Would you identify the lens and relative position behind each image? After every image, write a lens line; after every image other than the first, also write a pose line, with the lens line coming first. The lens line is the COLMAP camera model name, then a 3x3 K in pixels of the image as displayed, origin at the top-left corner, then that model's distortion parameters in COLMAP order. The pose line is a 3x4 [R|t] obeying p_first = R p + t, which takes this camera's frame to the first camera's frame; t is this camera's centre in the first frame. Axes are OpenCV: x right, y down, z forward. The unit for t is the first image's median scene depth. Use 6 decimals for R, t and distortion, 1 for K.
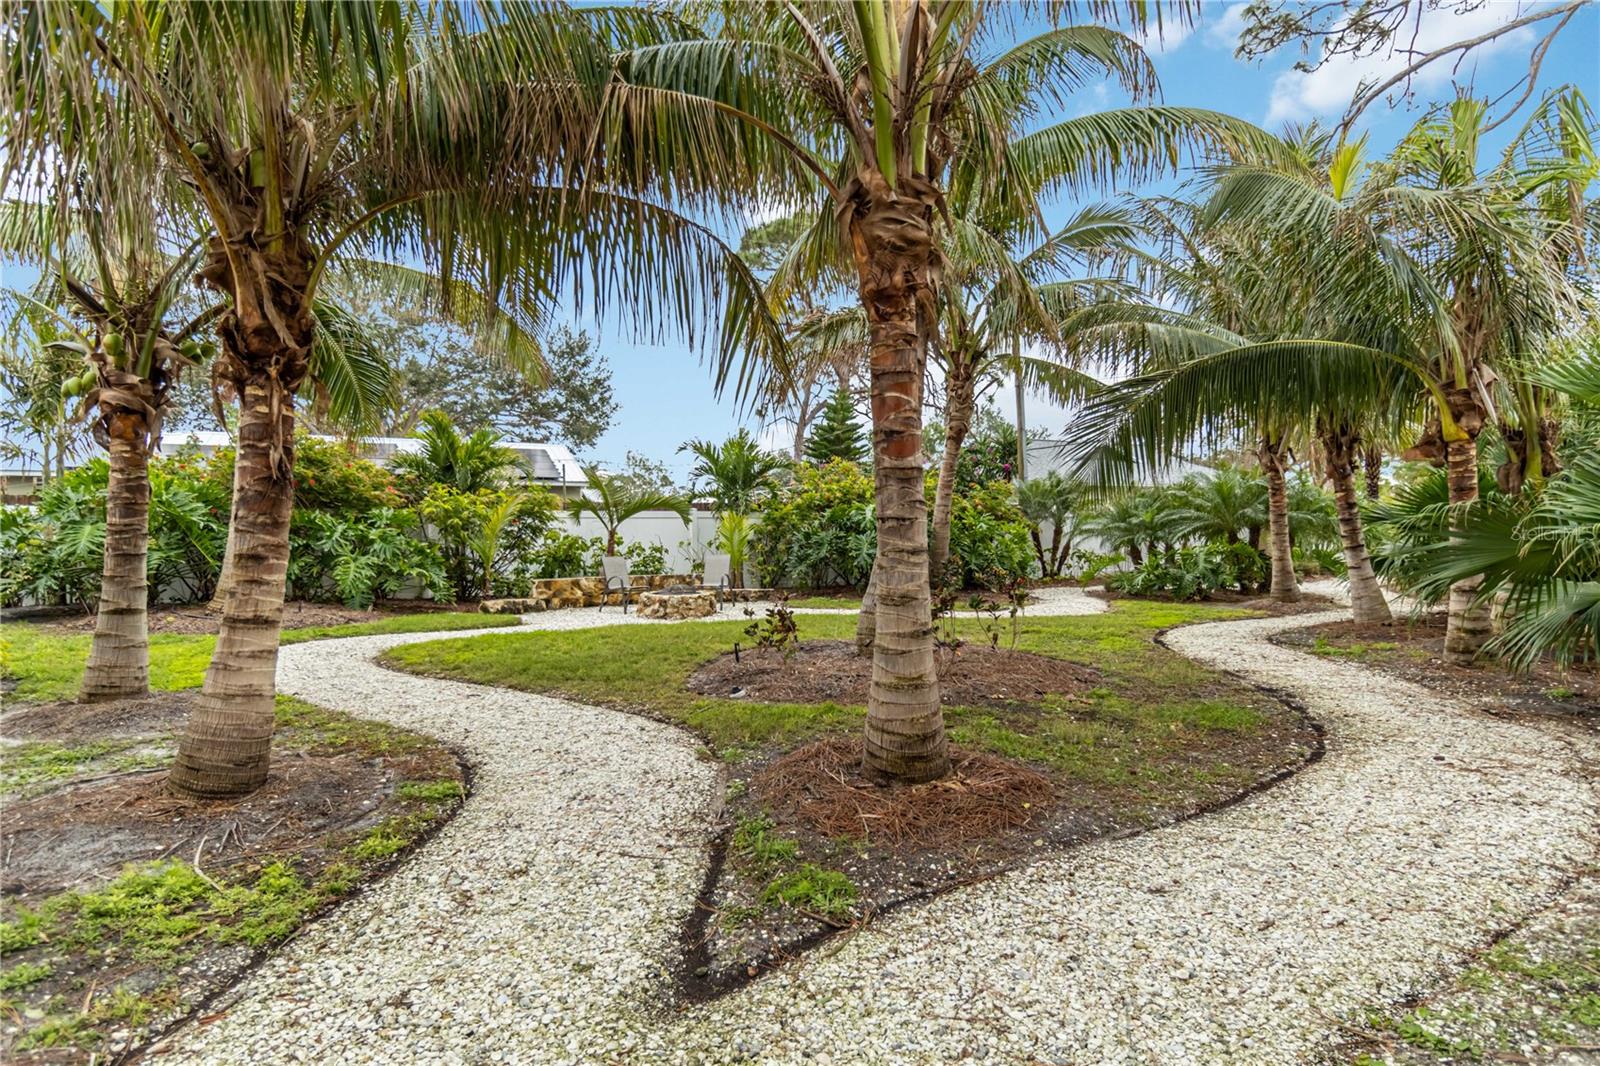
lens RADIAL K [[906.9, 0, 800.0], [0, 906.9, 533.0], [0, 0, 1]] dist [0.001050, 0.000061]
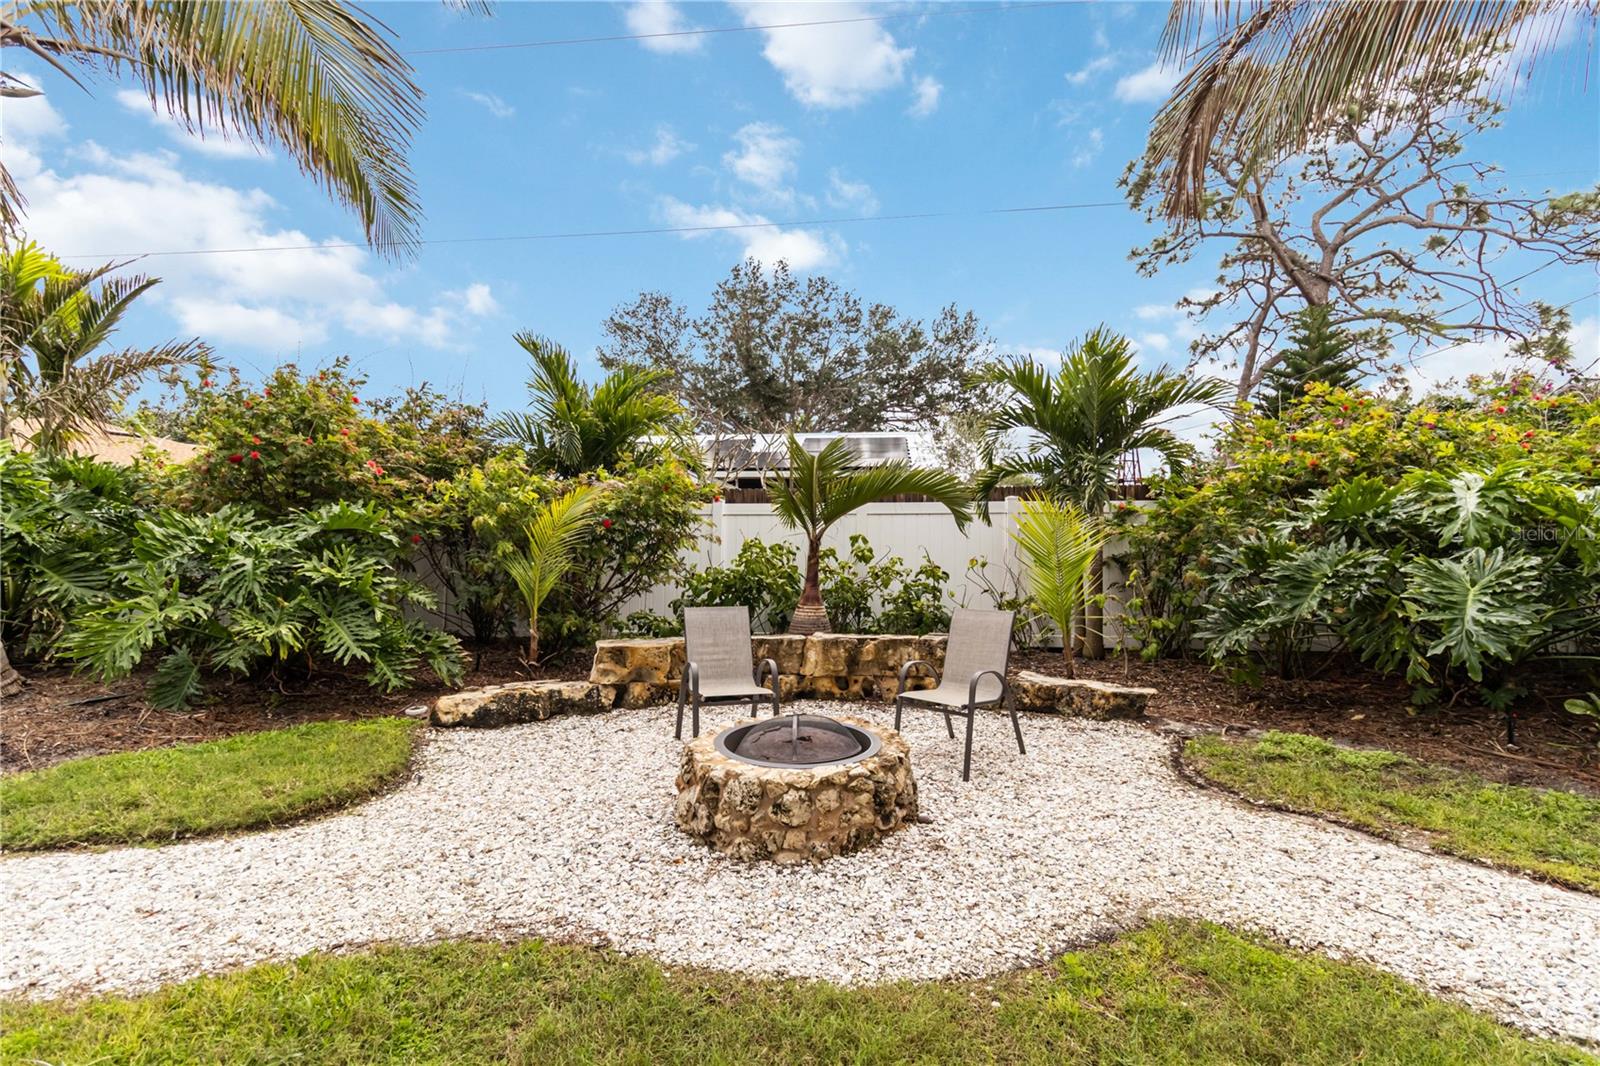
lens RADIAL K [[742.4, 0, 789.0], [0, 742.4, 524.2], [0, 0, 1]] dist [0.001913, 0.000309]
pose [[0.852934, 0.001487, -0.522017, 0.002887], [-0.002261, 0.999997, -0.000844, -0.010006], [0.522015, 0.001900, 0.852934, 0.577298]]
